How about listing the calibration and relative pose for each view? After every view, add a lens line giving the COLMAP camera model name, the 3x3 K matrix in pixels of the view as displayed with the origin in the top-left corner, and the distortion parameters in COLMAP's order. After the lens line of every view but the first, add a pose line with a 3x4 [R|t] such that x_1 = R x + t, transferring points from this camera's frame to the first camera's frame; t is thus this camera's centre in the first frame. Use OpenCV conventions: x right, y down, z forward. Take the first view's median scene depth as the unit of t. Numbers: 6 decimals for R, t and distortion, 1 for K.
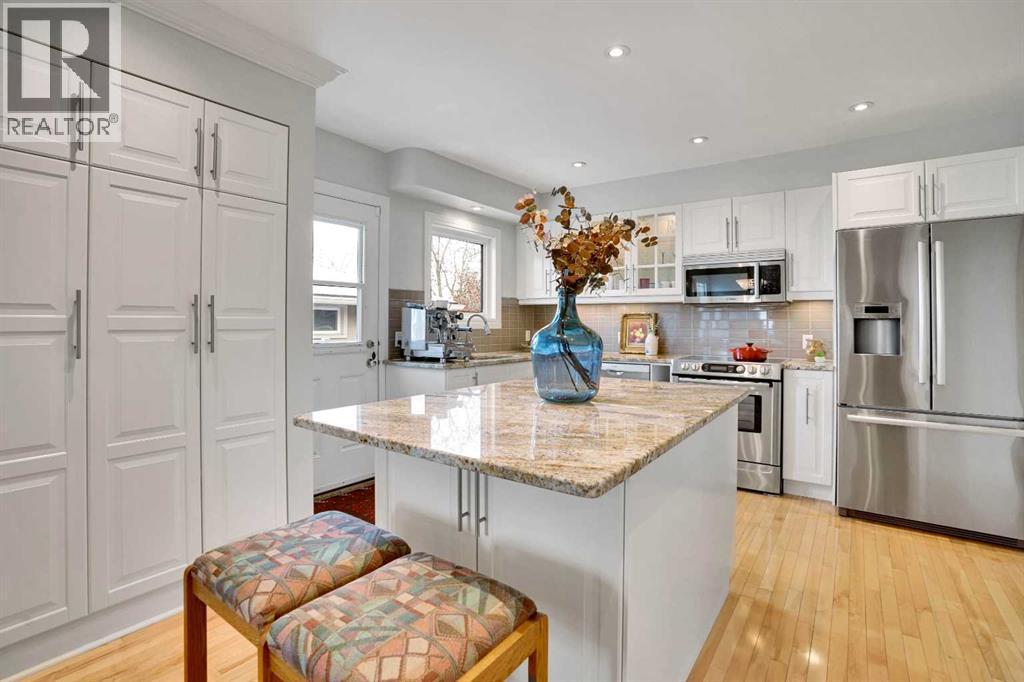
lens RADIAL K [[480.3, 0, 511.3], [0, 480.3, 318.9], [0, 0, 1]] dist [-0.047943, 0.005869]
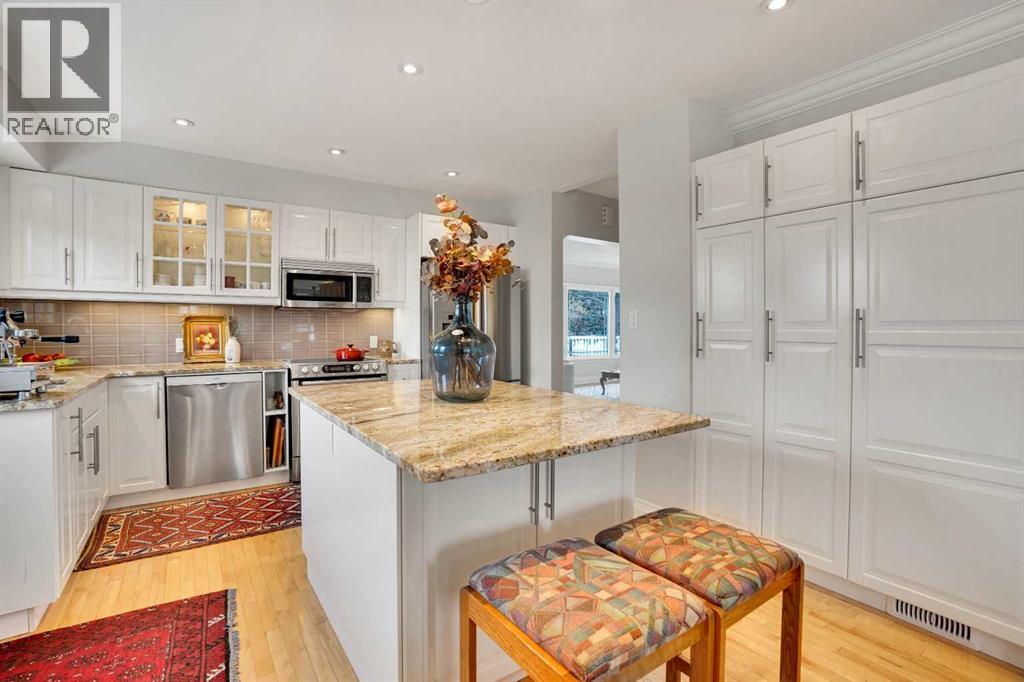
lens RADIAL K [[480.3, 0, 504.8], [0, 480.3, 331.0], [0, 0, 1]] dist [-0.047943, 0.005869]
pose [[0.327749, -0.012742, 0.944679, -0.451464], [-0.007528, 0.999842, 0.016098, -0.002096], [-0.944735, -0.012387, 0.327601, 0.288292]]
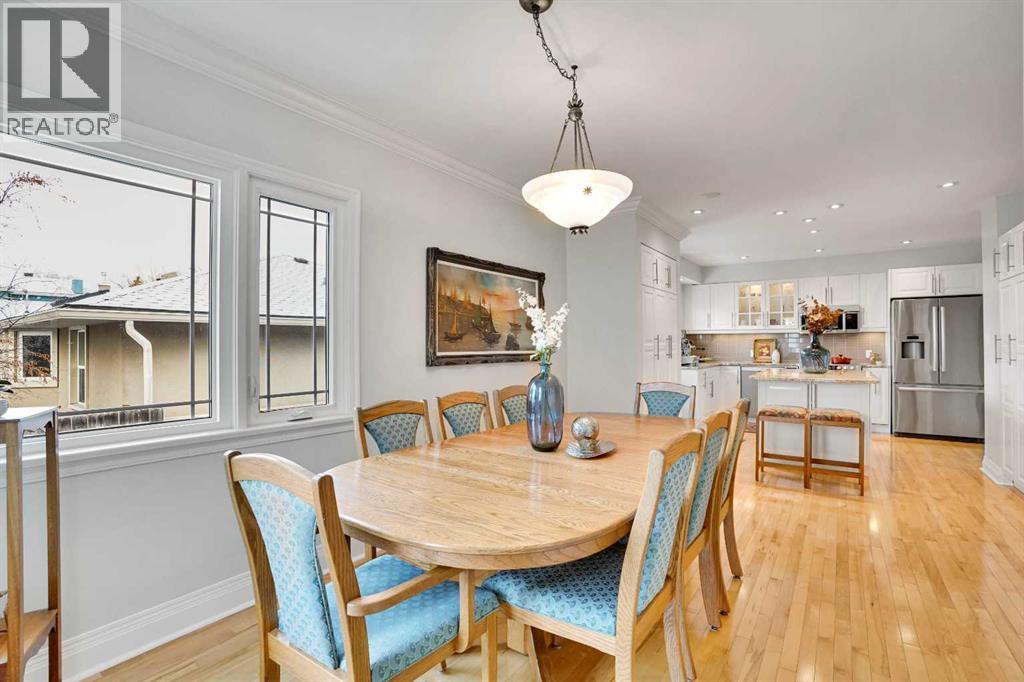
lens RADIAL K [[480.3, 0, 501.7], [0, 480.3, 344.9], [0, 0, 1]] dist [-0.047943, 0.005869]
pose [[0.999883, -0.009259, 0.012183, -0.888187], [0.009159, 0.999924, 0.008203, -0.016561], [-0.012258, -0.008090, 0.999892, -0.867919]]
